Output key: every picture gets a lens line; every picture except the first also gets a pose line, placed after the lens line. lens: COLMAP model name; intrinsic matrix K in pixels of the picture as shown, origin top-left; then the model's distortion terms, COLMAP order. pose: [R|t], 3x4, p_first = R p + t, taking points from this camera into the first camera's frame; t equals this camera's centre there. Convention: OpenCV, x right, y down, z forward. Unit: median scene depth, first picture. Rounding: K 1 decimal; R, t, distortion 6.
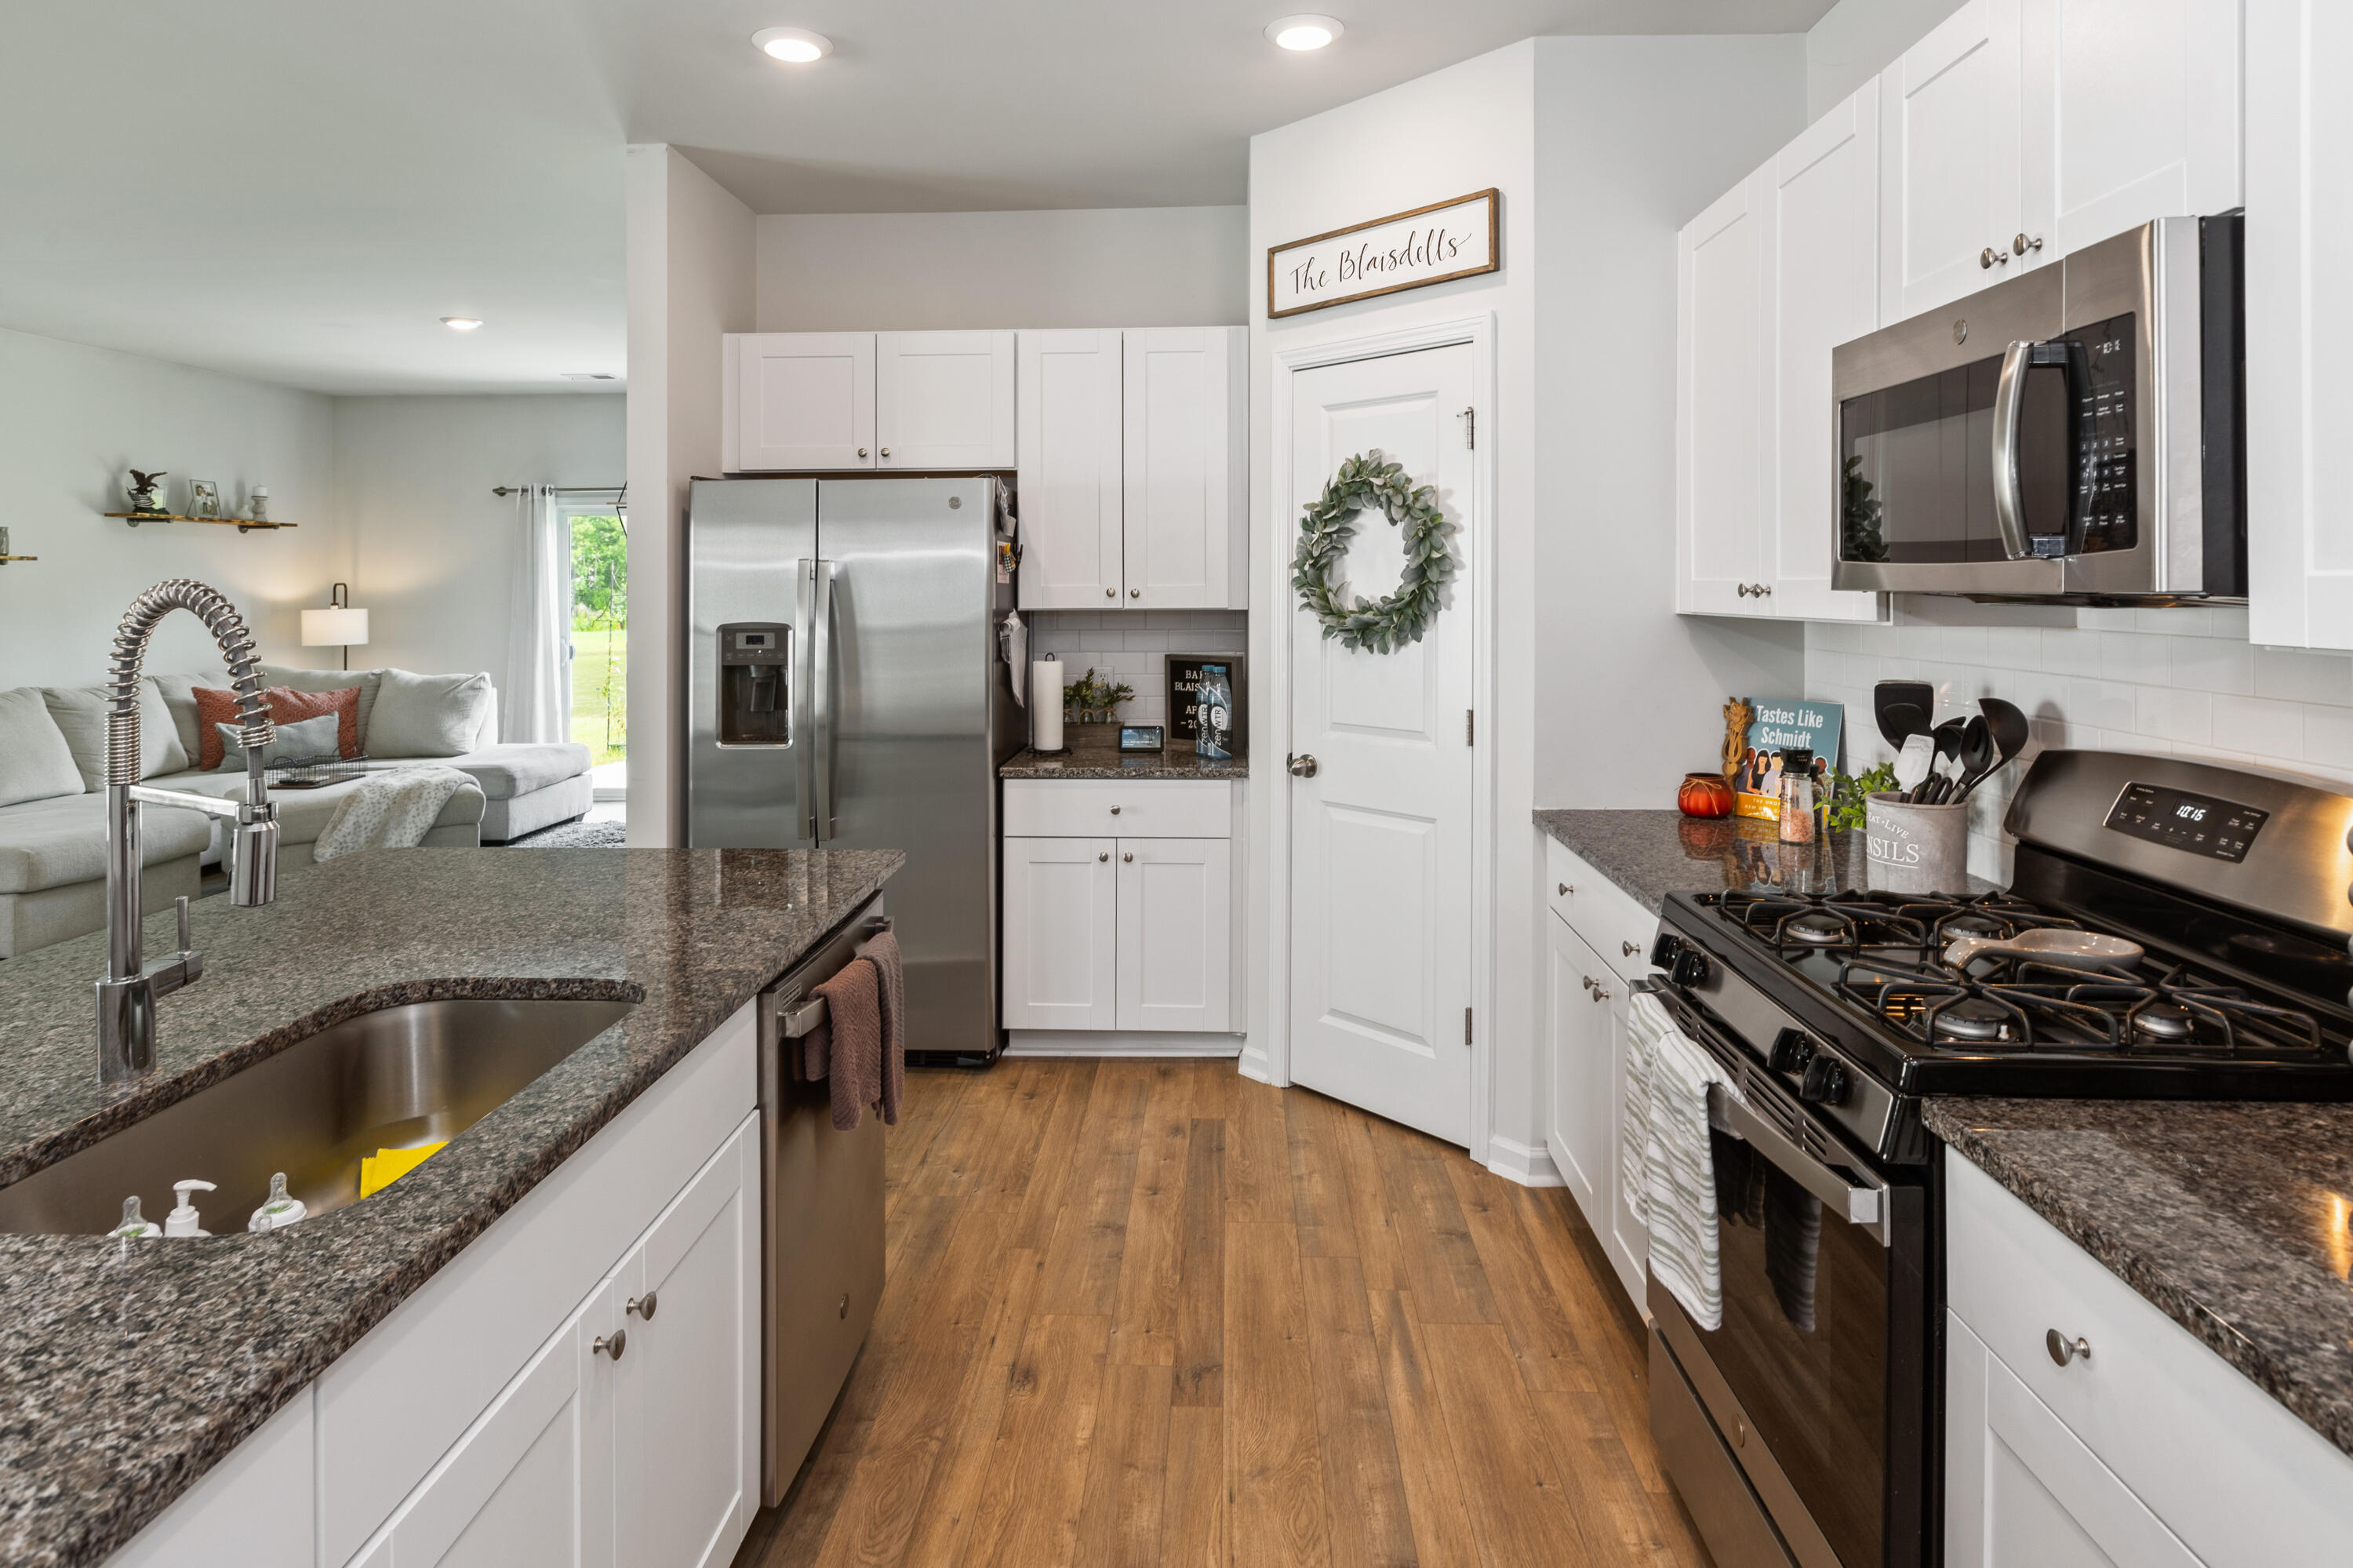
lens RADIAL K [[1239.8, 0, 1150.4], [0, 1239.8, 577.0], [0, 0, 1]] dist [0.000584, 0.000558]
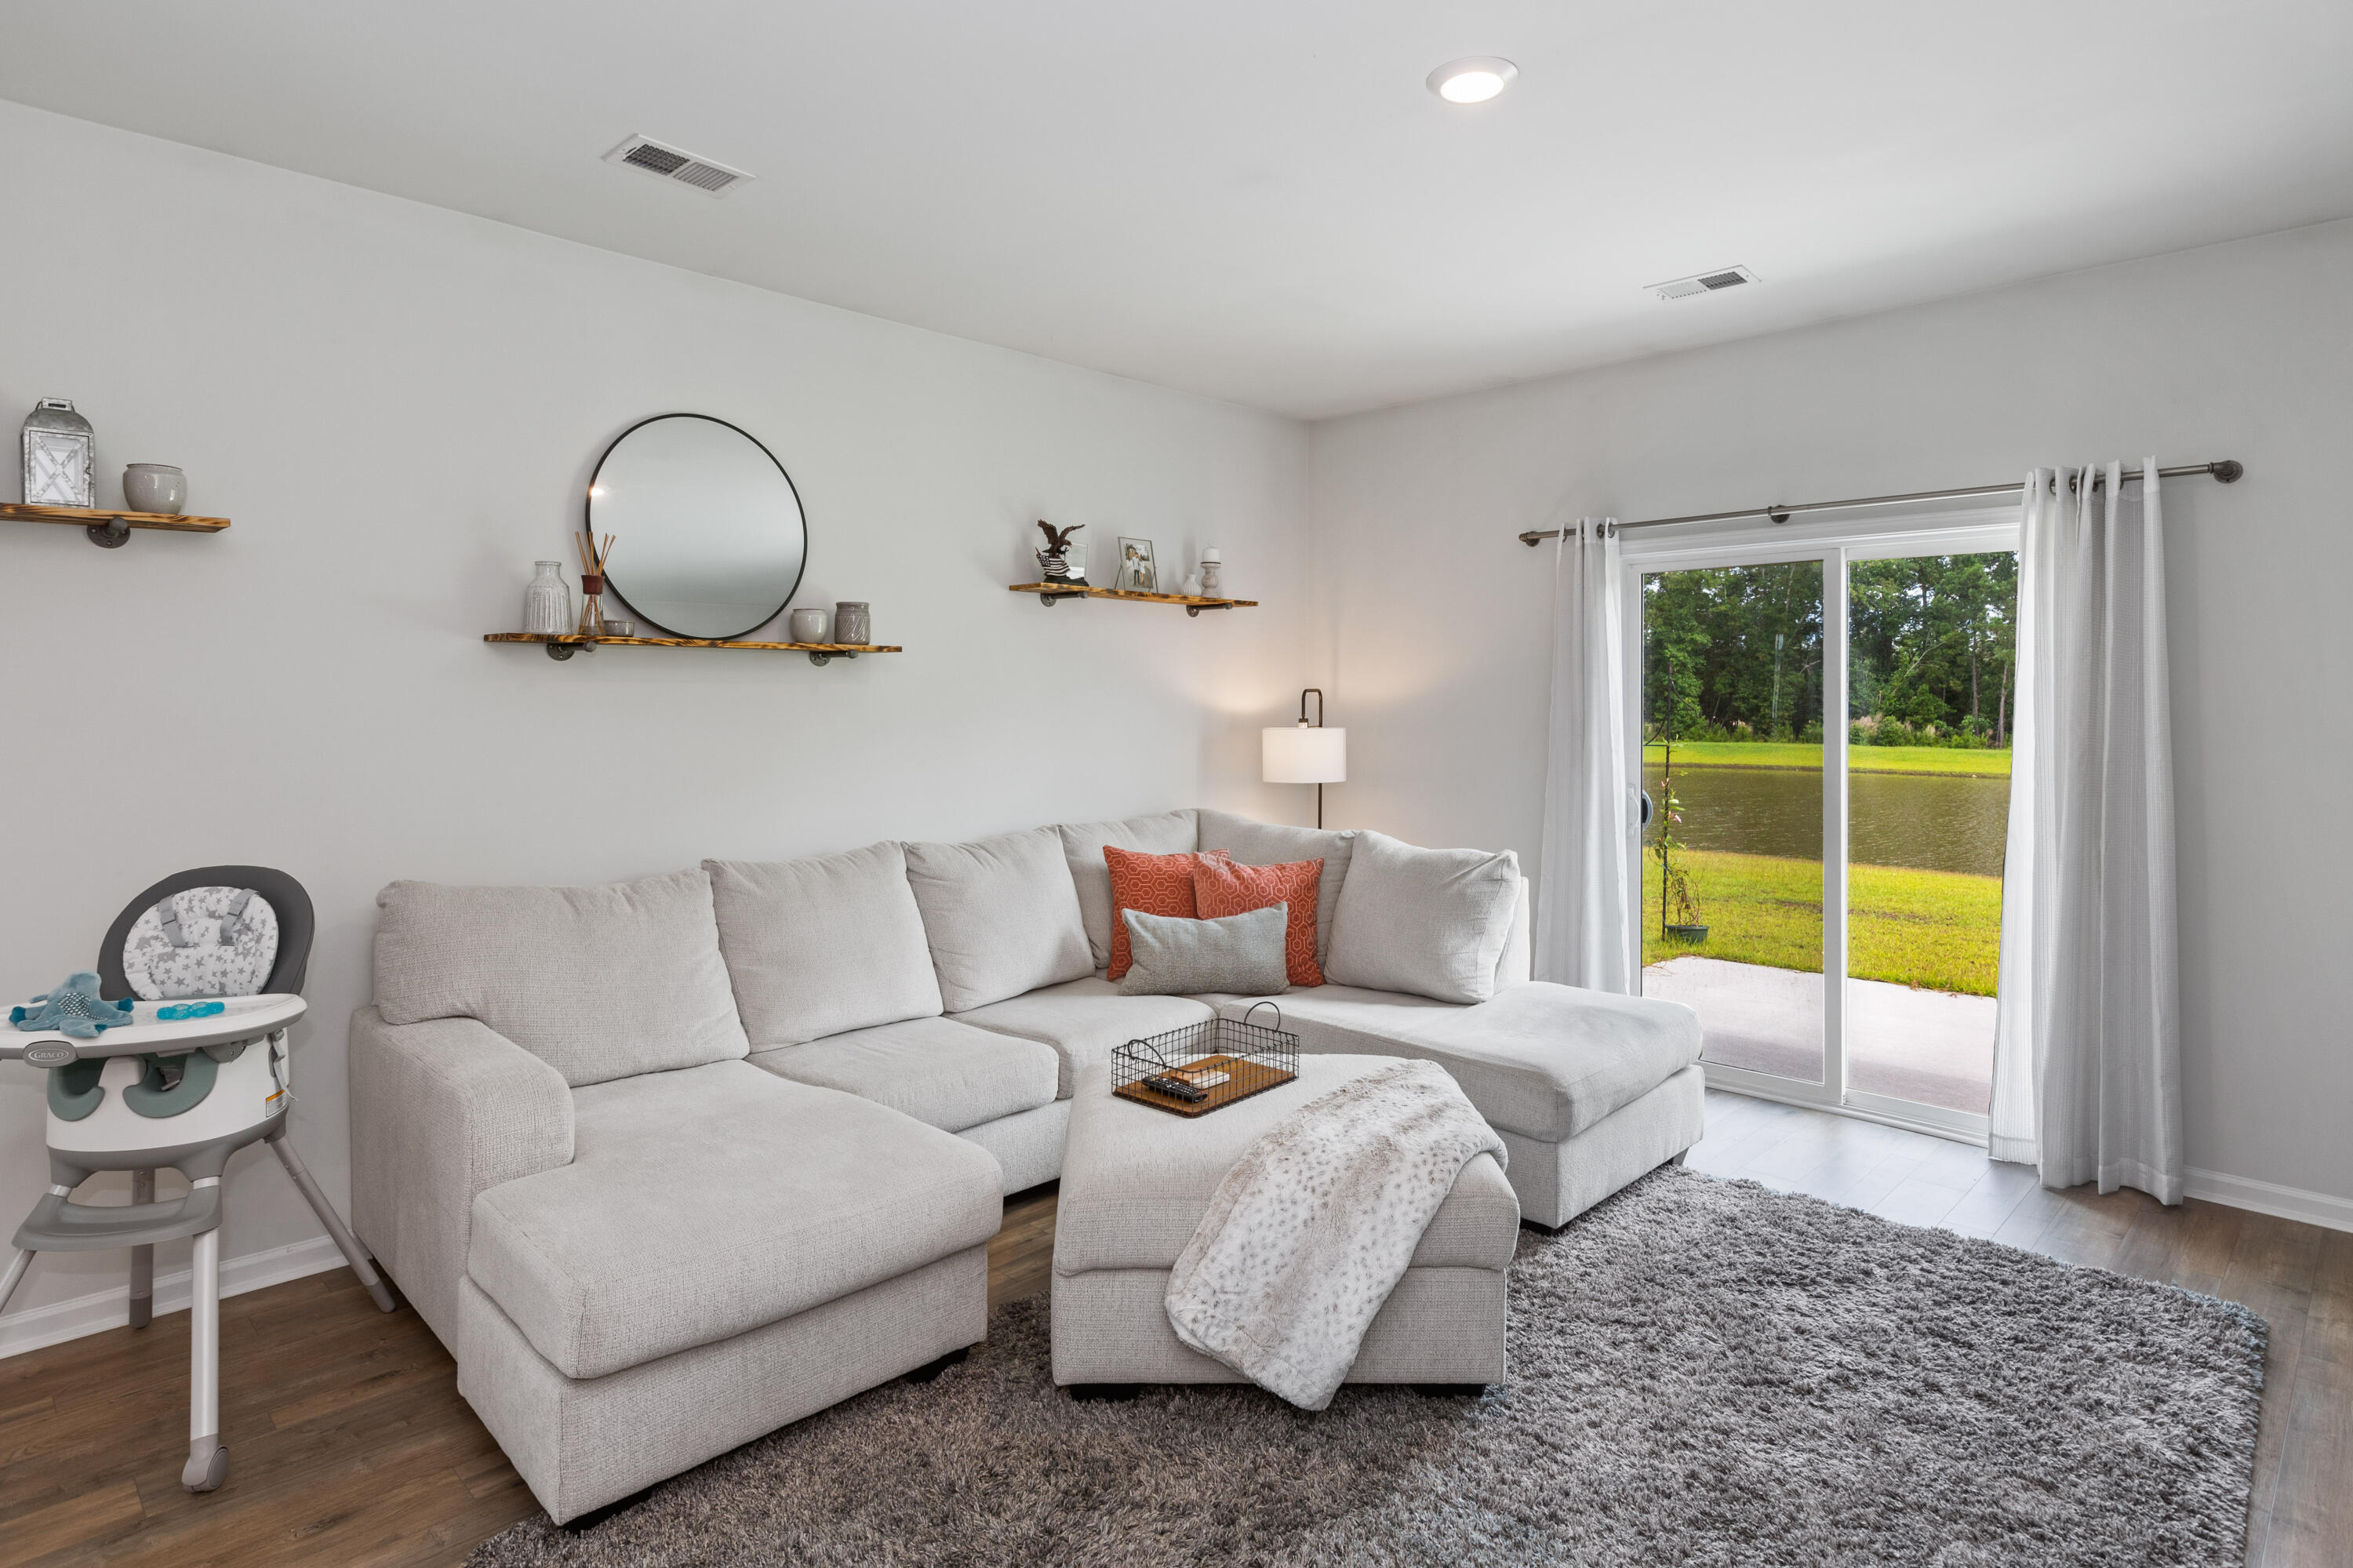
lens RADIAL K [[1239.8, 0, 1191.4], [0, 1239.8, 694.0], [0, 0, 1]] dist [0.000584, 0.000558]
pose [[0.742919, 0.004885, -0.669363, -0.338247], [-0.001346, 0.999982, 0.005804, 0.004987], [0.669379, -0.003410, 0.742913, 0.614193]]
